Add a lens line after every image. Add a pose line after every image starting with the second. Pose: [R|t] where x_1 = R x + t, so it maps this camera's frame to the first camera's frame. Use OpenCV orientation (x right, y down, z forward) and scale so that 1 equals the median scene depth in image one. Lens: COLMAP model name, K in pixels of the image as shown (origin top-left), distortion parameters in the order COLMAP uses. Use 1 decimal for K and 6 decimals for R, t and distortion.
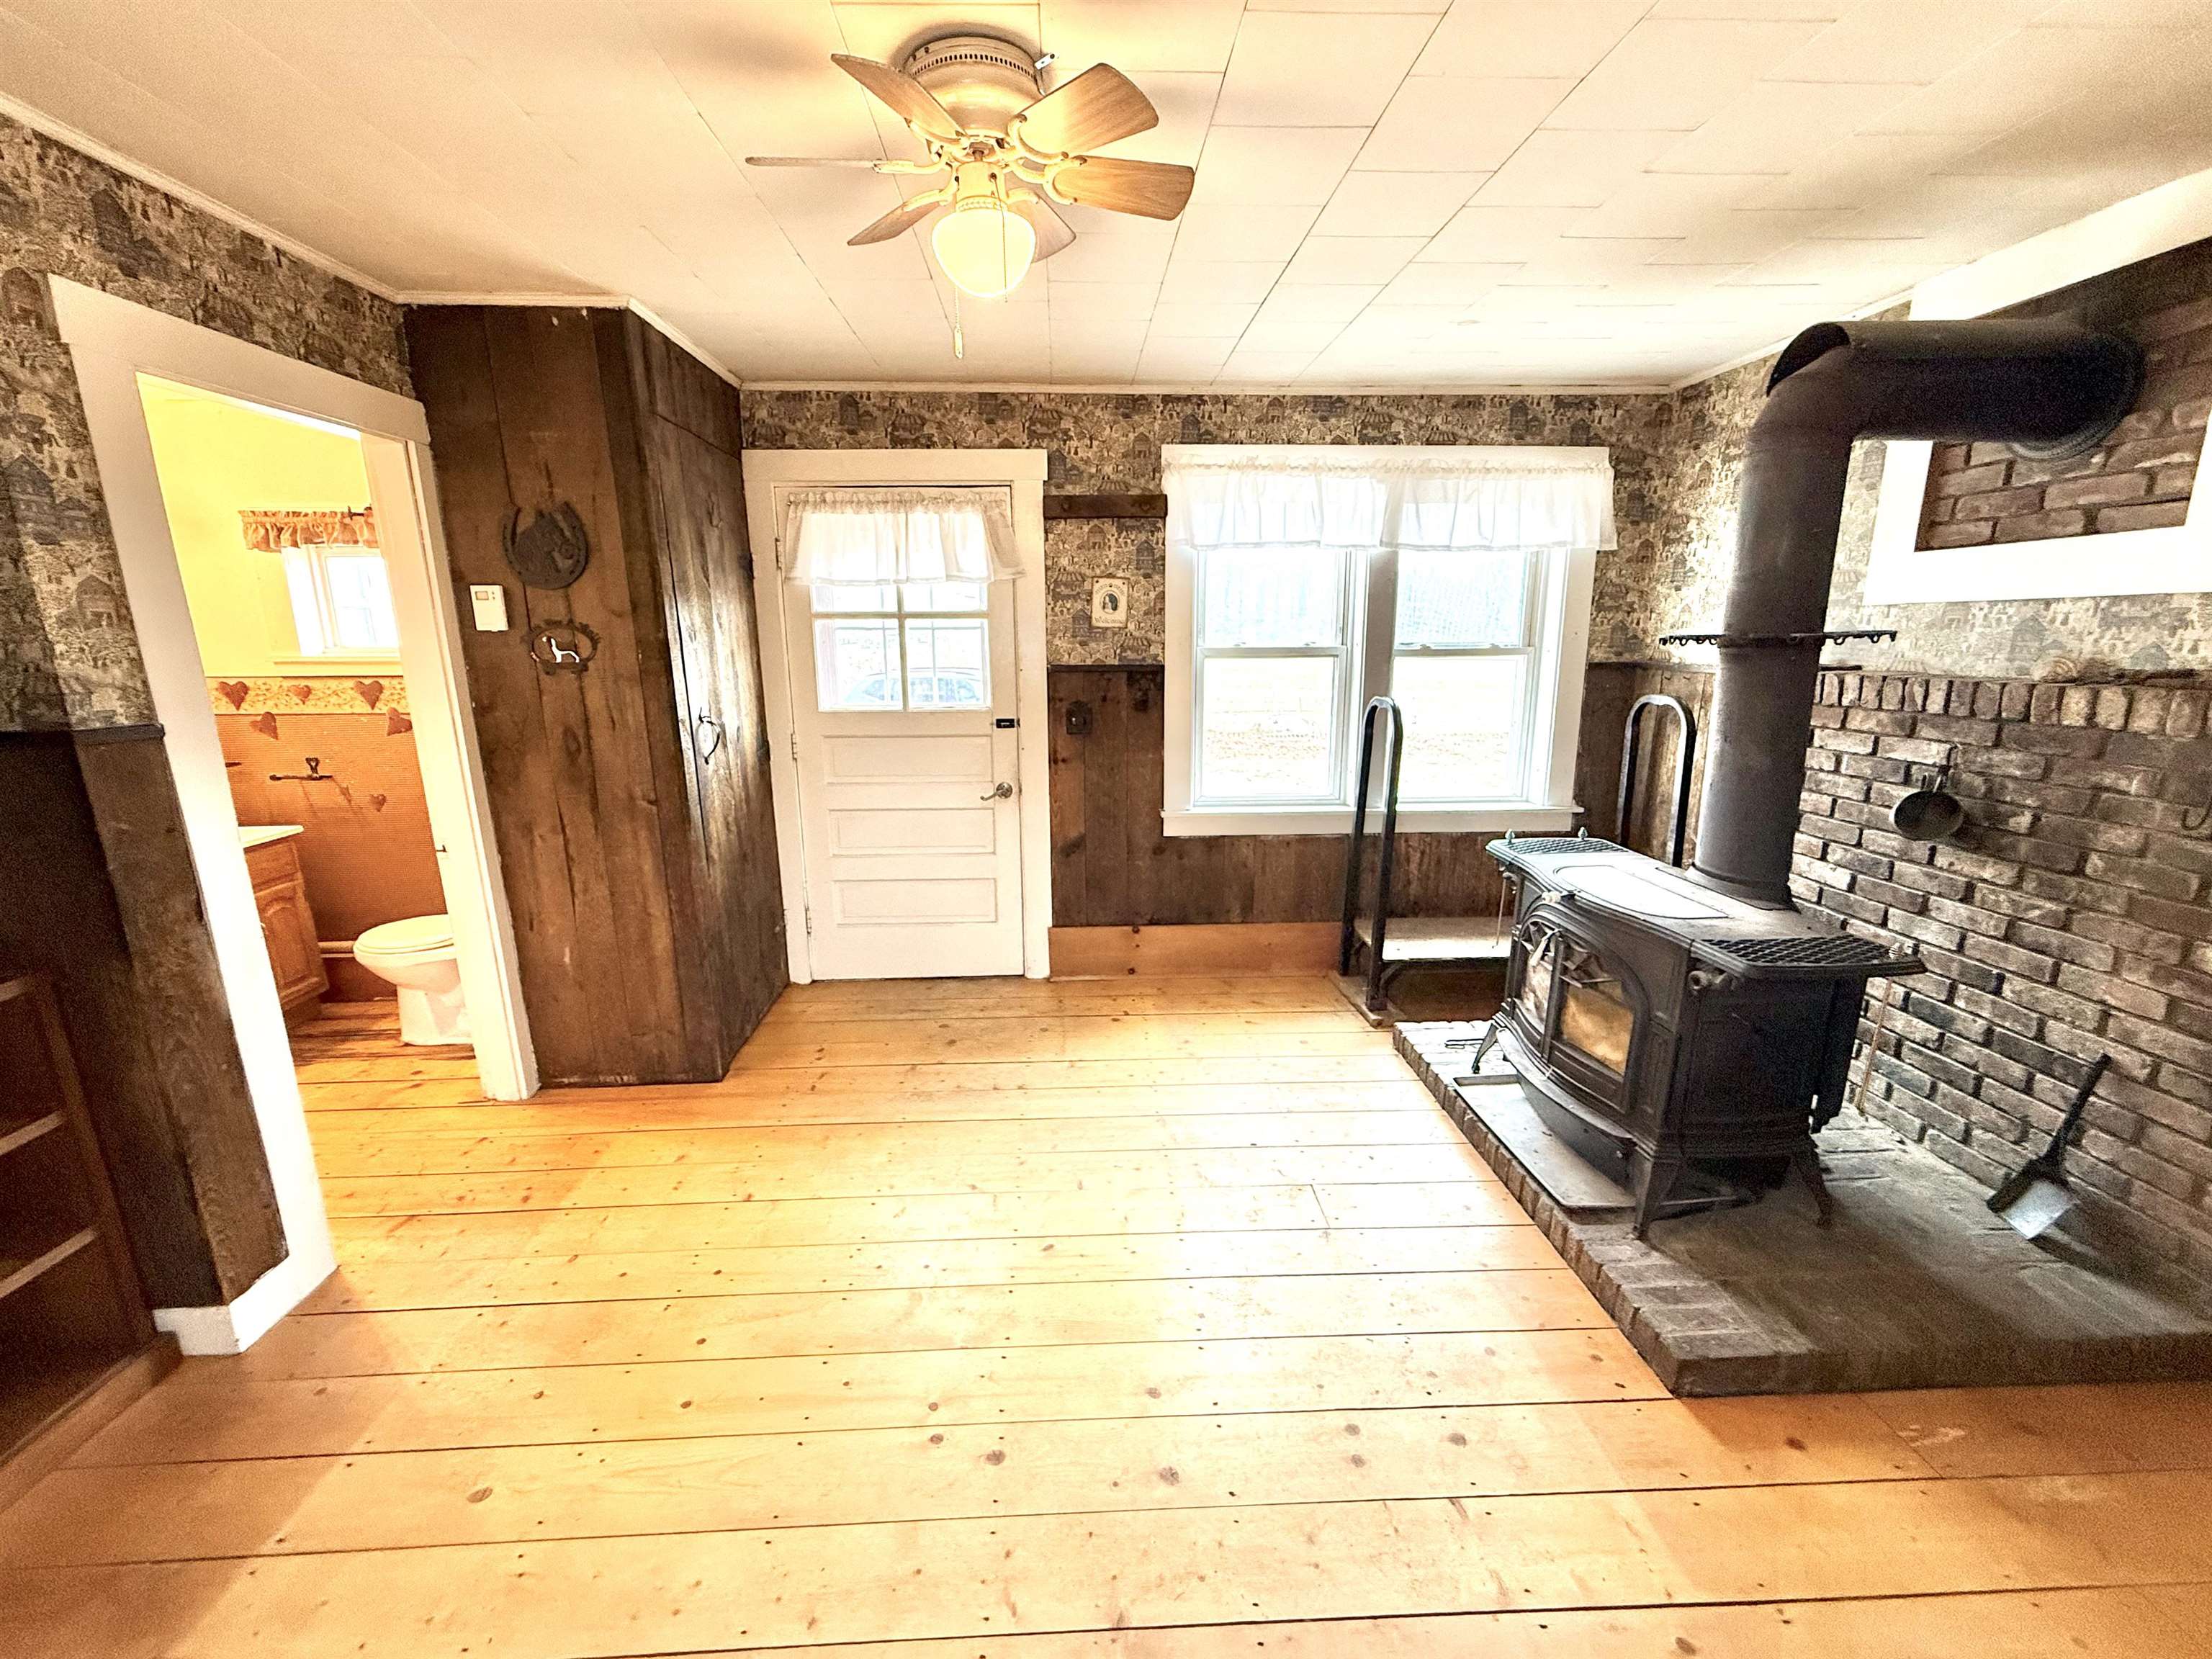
lens RADIAL K [[881.1, 0, 1097.5], [0, 881.1, 831.7], [0, 0, 1]] dist [0.000356, 0.000193]
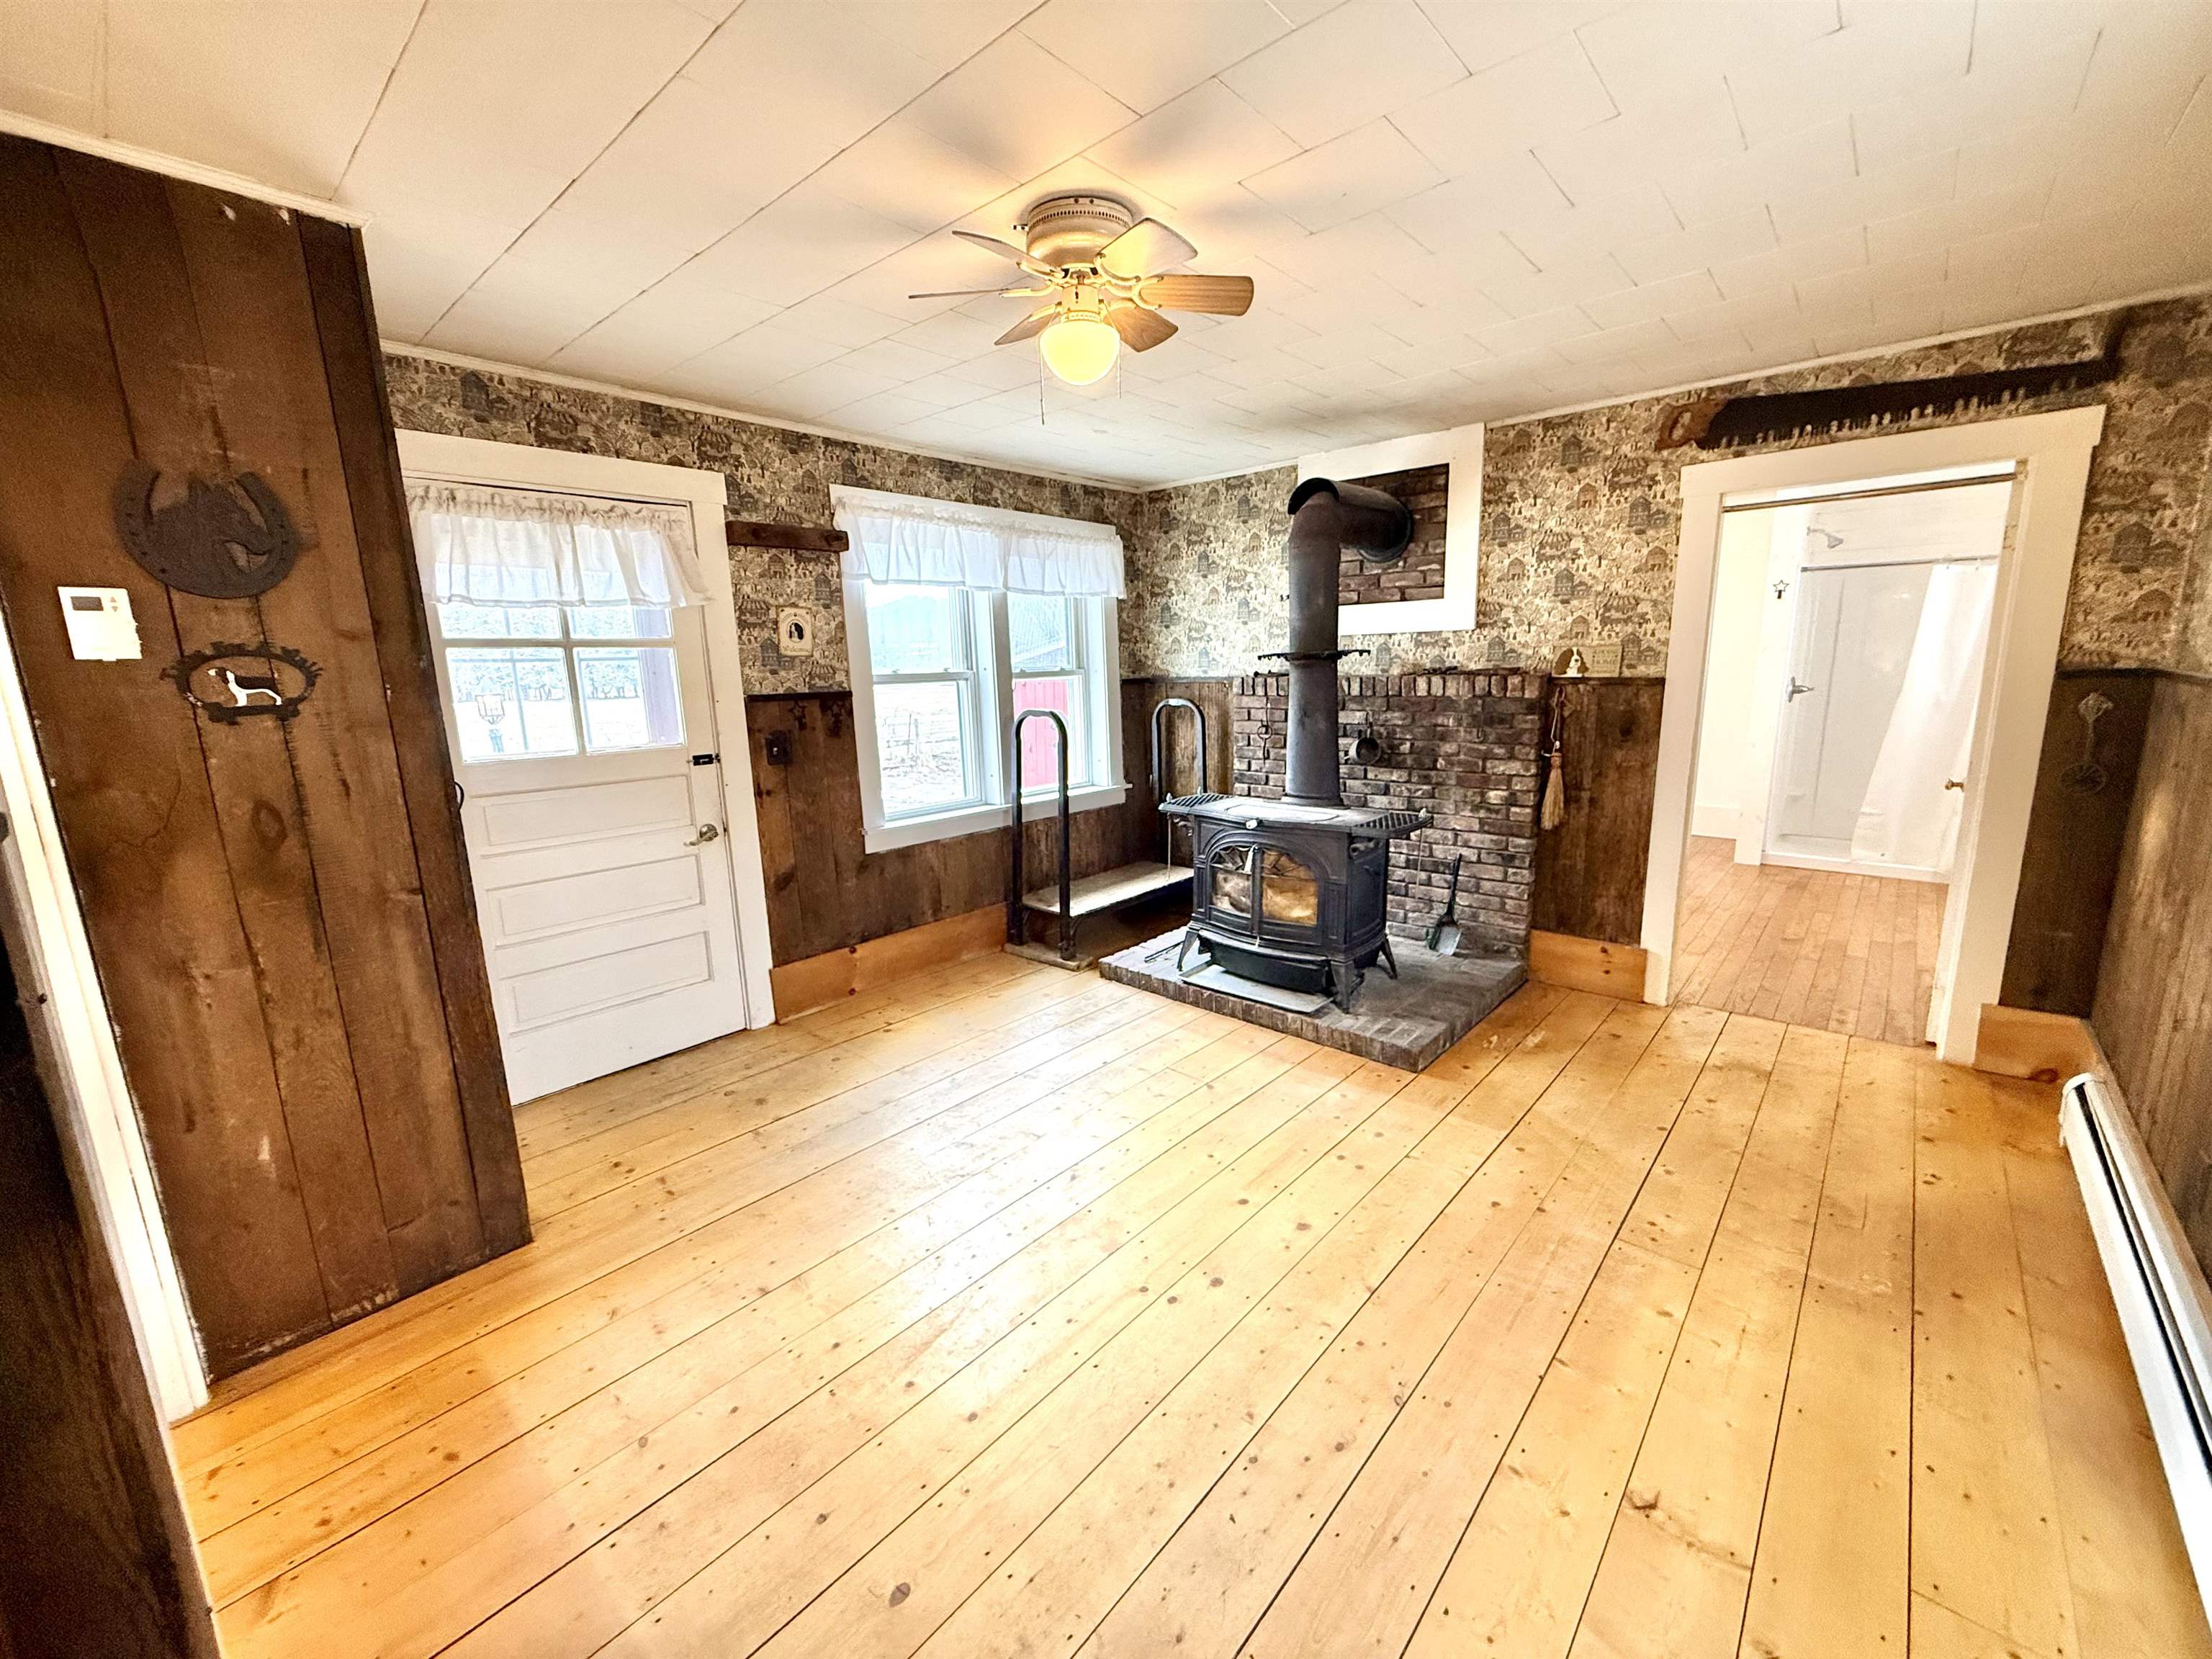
lens RADIAL K [[881.1, 0, 1106.0], [0, 881.1, 830.9], [0, 0, 1]] dist [0.000356, 0.000193]
pose [[0.700463, -0.145936, 0.698608, -0.501160], [0.176579, 0.983874, 0.028479, -0.001576], [-0.691499, 0.103411, 0.714937, 0.060404]]
